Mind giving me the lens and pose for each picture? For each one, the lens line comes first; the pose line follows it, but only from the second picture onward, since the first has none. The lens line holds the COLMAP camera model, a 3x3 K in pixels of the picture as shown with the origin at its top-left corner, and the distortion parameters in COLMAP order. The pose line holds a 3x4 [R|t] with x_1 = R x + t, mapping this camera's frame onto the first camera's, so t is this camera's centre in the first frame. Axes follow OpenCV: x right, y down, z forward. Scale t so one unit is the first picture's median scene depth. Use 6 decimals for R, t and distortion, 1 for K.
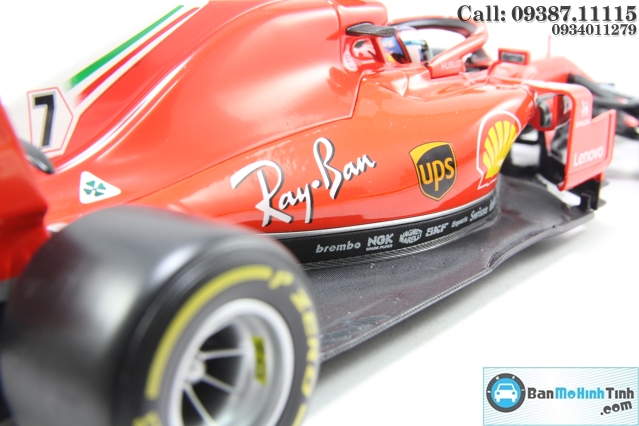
lens RADIAL K [[847.6, 0, 319.5], [0, 847.6, 213.0], [0, 0, 1]] dist [-0.098722, 0.107353]
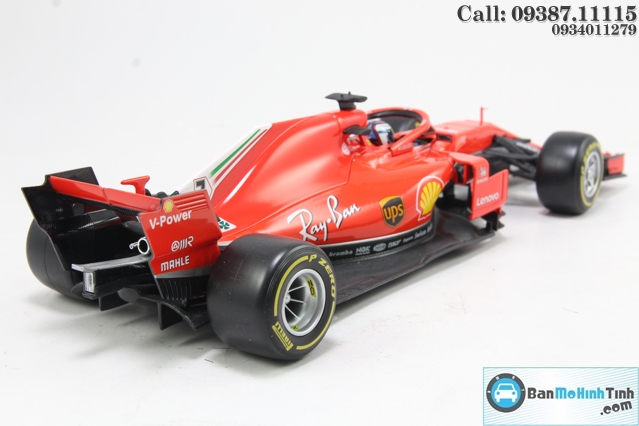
lens RADIAL K [[1028.2, 0, 319.5], [0, 1028.2, 213.0], [0, 0, 1]] dist [-0.007635, -0.017543]
pose [[0.999792, -0.007620, 0.018904, -0.063506], [0.007796, 0.999927, -0.009222, -0.027063], [-0.018832, 0.009367, 0.999779, -1.210272]]
